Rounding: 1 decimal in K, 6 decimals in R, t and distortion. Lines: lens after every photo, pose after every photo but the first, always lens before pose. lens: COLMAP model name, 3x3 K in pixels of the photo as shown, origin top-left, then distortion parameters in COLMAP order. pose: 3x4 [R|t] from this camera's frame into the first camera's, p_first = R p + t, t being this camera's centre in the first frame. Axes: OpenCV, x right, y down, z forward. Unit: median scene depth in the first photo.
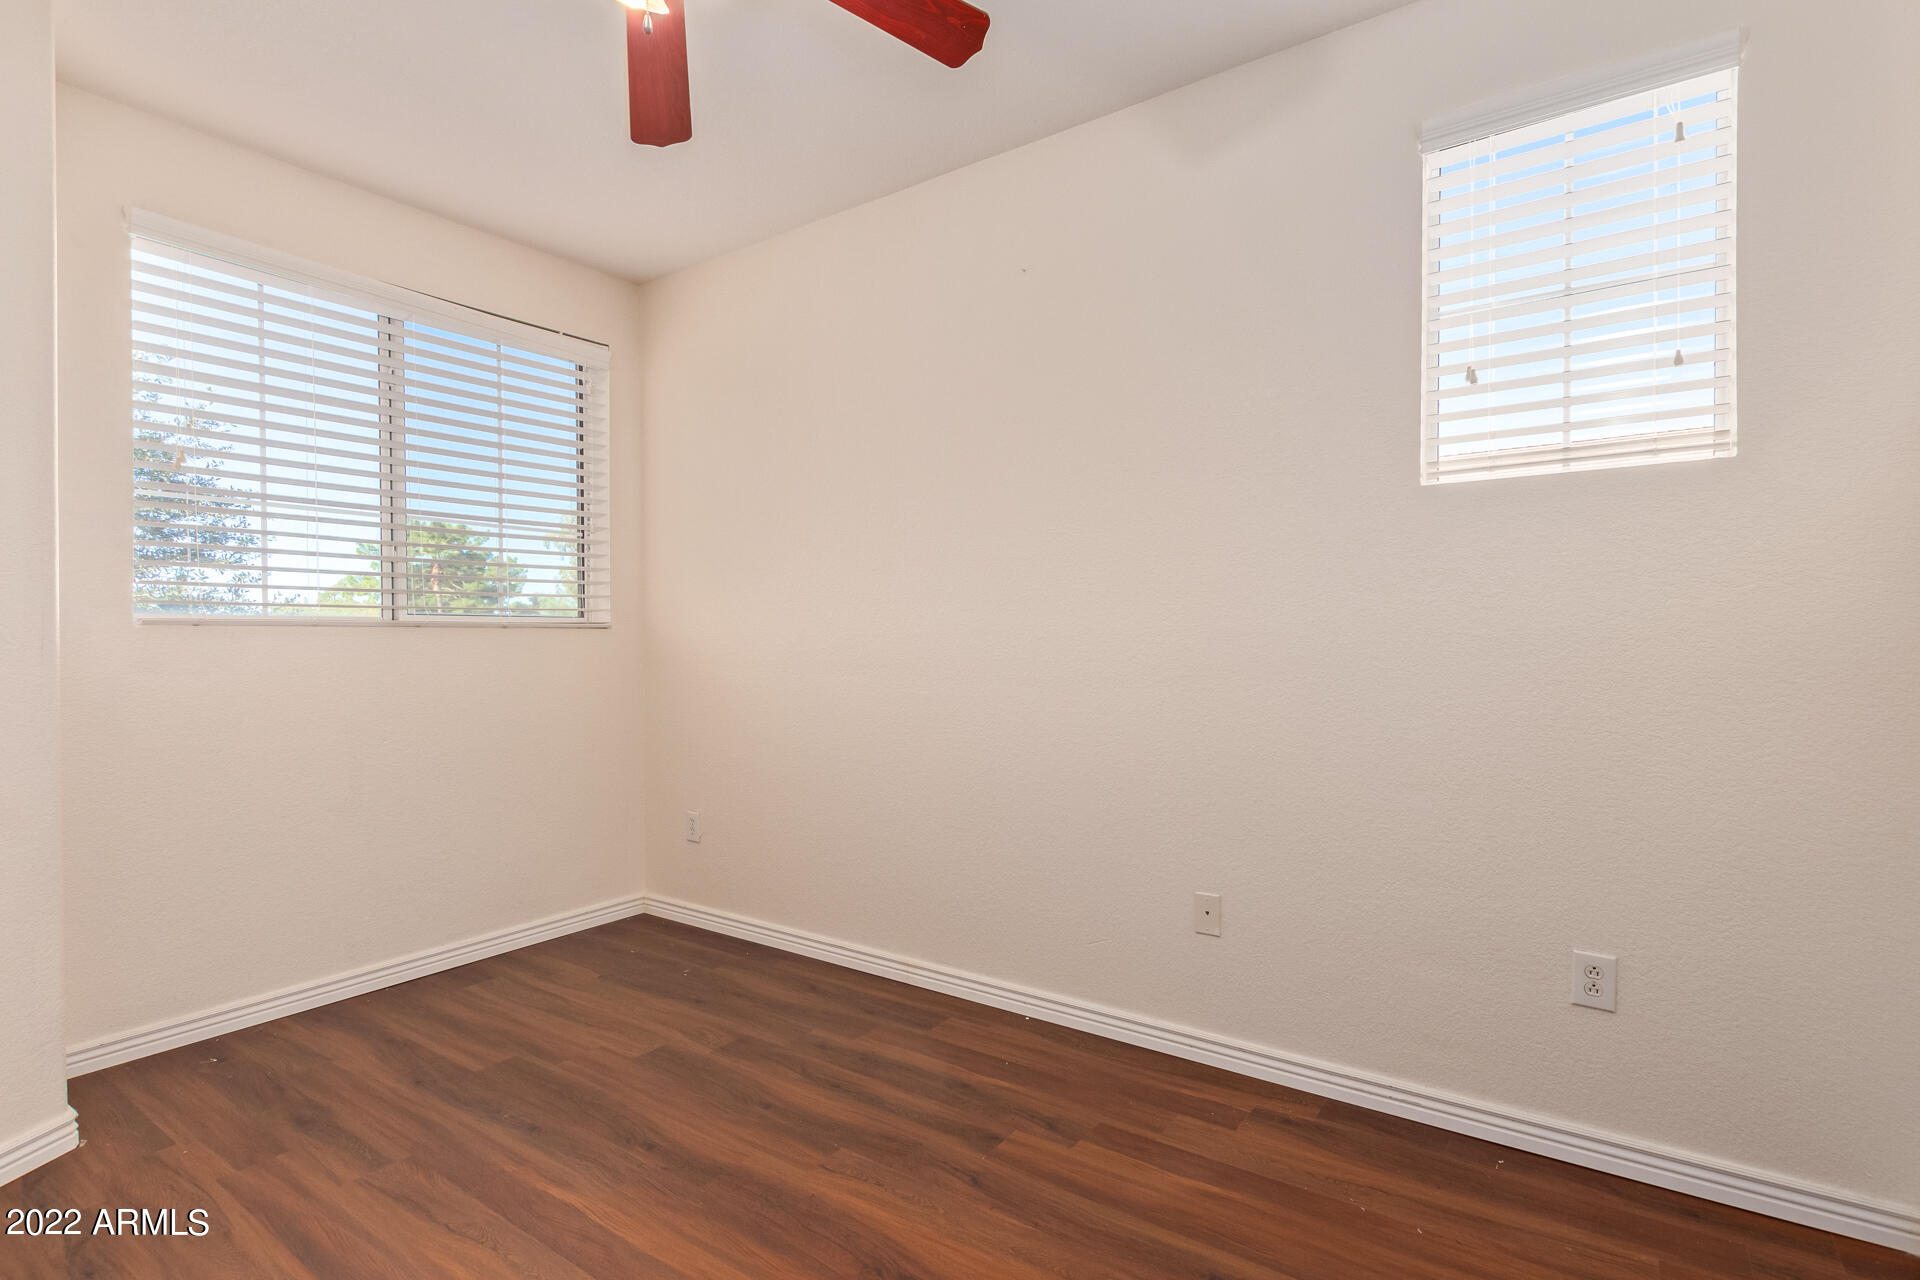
lens RADIAL K [[908.5, 0, 956.5], [0, 908.5, 638.3], [0, 0, 1]] dist [0.011989, -0.001614]
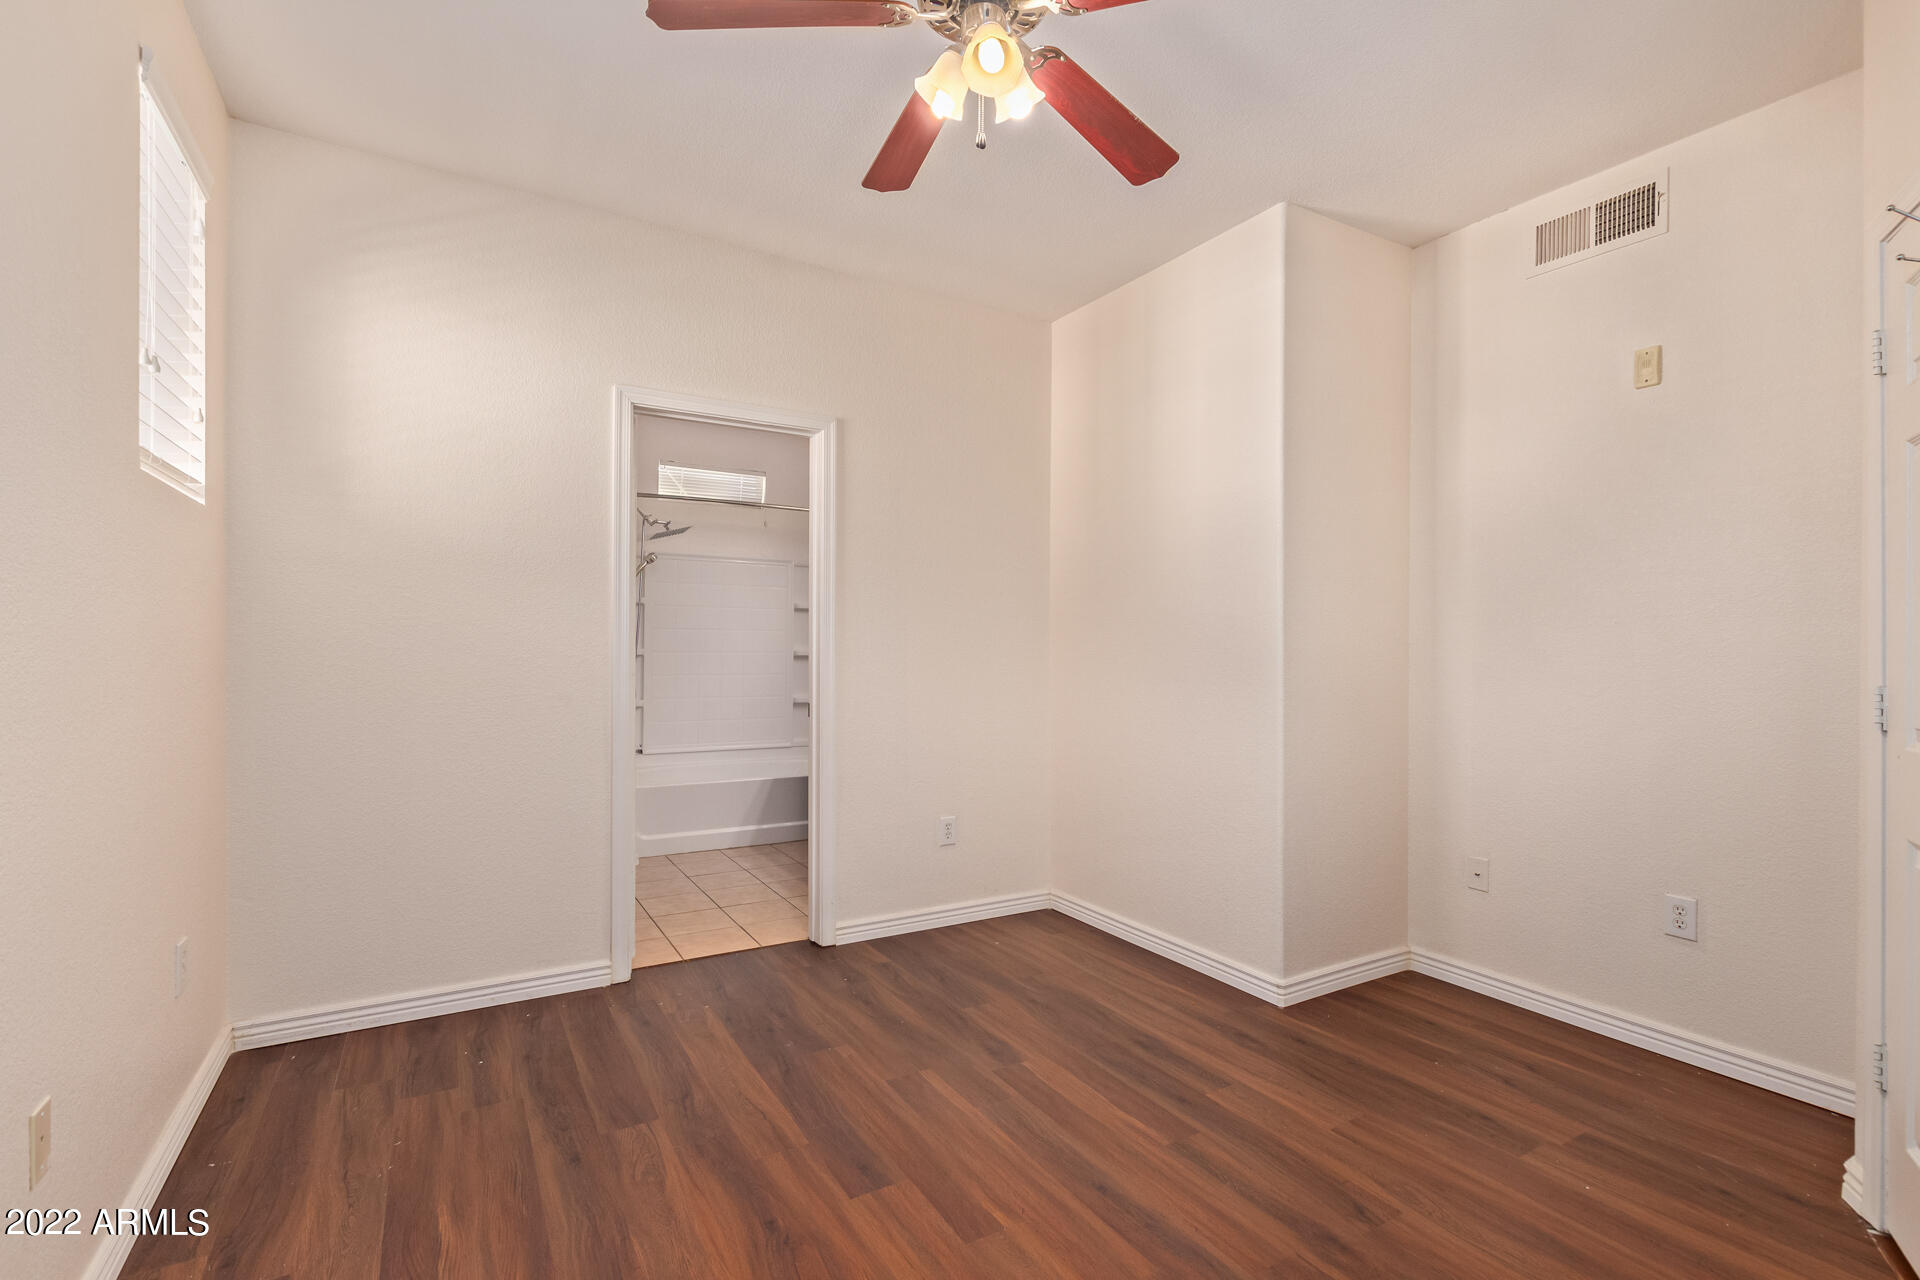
lens RADIAL K [[908.5, 0, 966.1], [0, 908.5, 646.2], [0, 0, 1]] dist [0.011989, -0.001614]
pose [[-0.912538, -0.001886, 0.408987, -0.464074], [-0.001689, 0.999998, 0.000843, -0.003834], [-0.408988, 0.000078, -0.912540, 1.250790]]
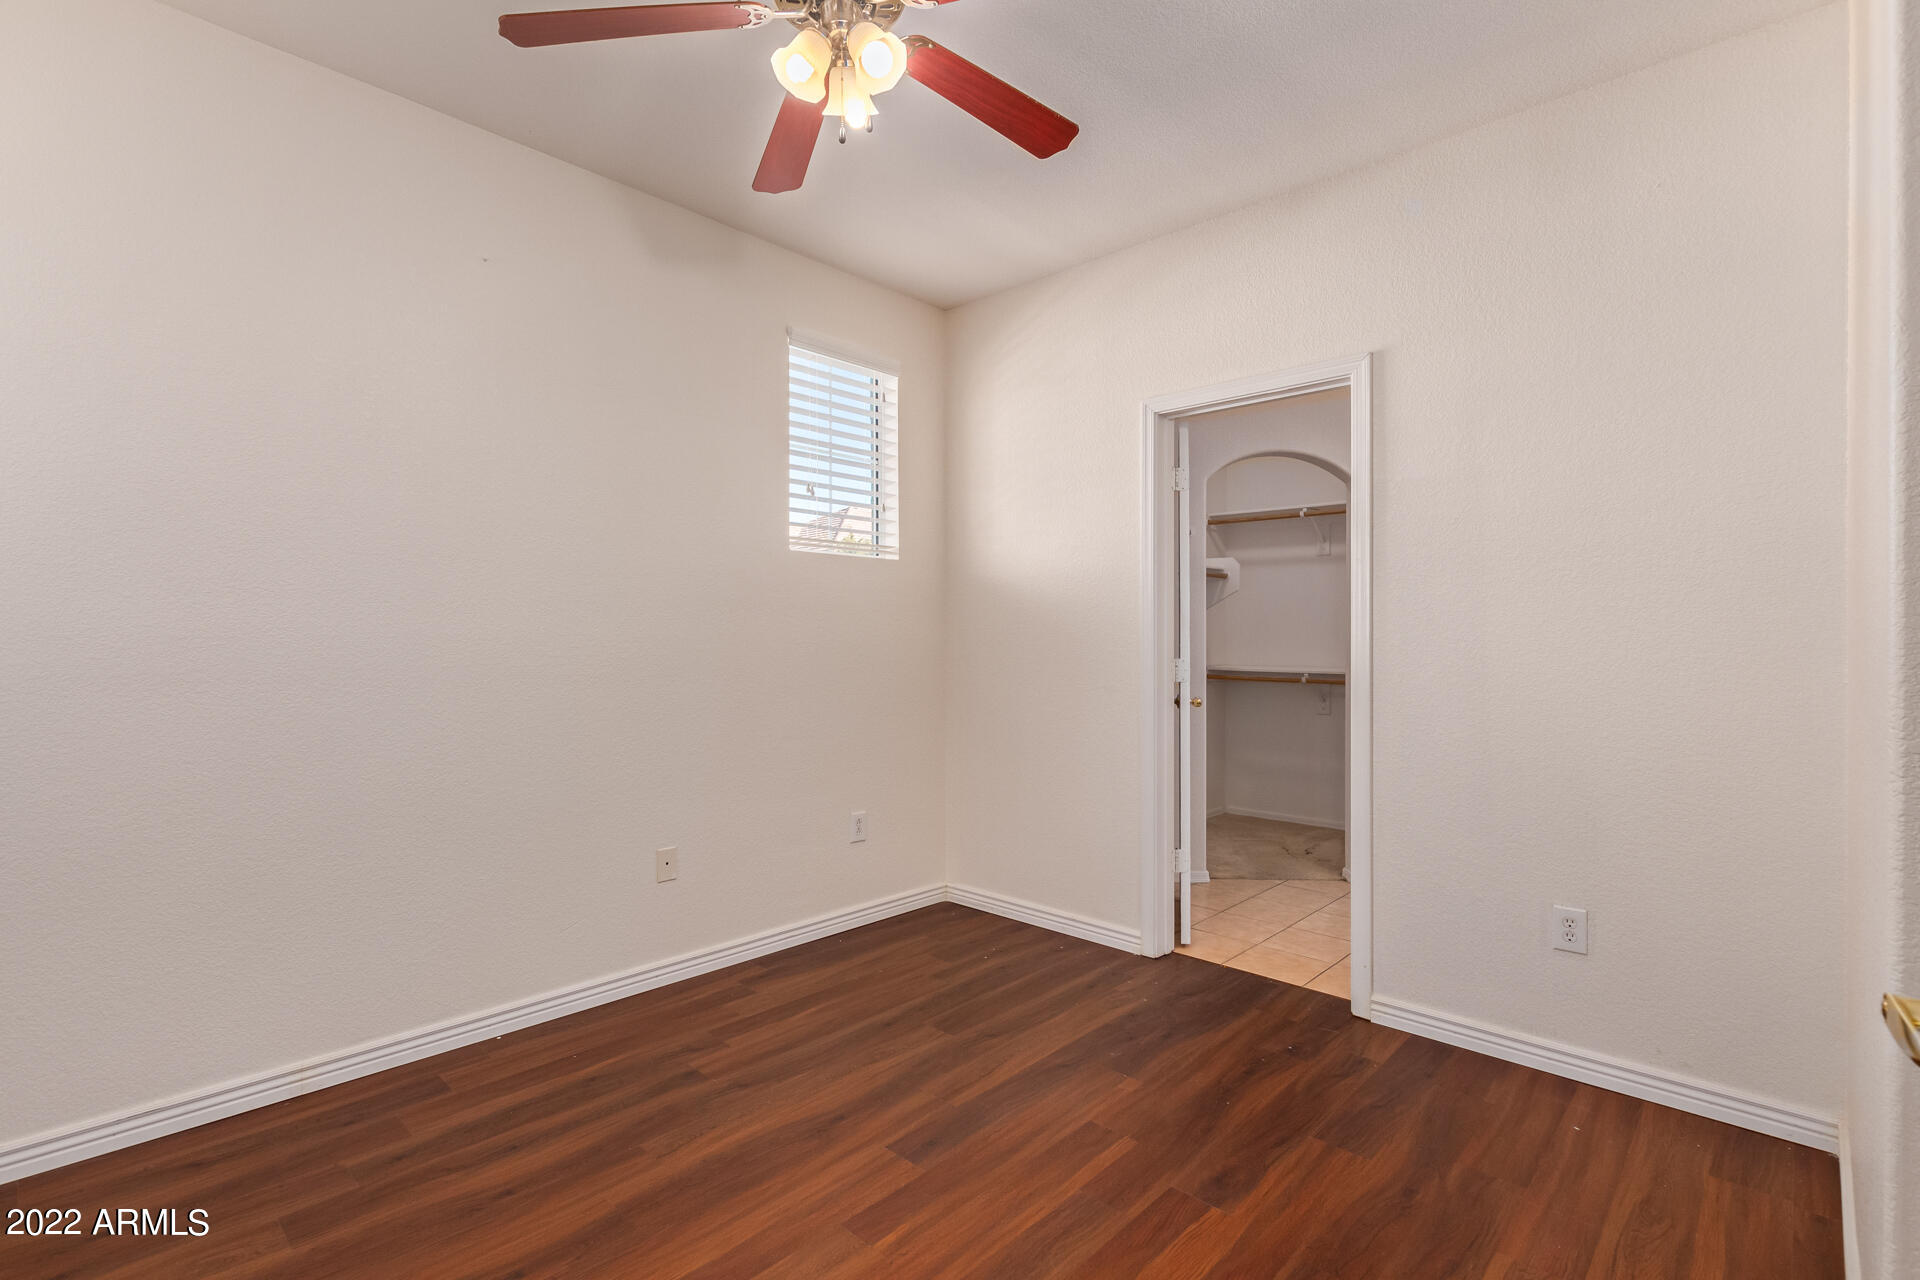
lens RADIAL K [[908.5, 0, 950.2], [0, 908.5, 645.5], [0, 0, 1]] dist [0.011989, -0.001614]
pose [[0.163562, -0.004410, 0.986523, -0.881163], [0.002153, 0.999989, 0.004113, -0.005980], [-0.986531, 0.001451, 0.163570, 0.396559]]
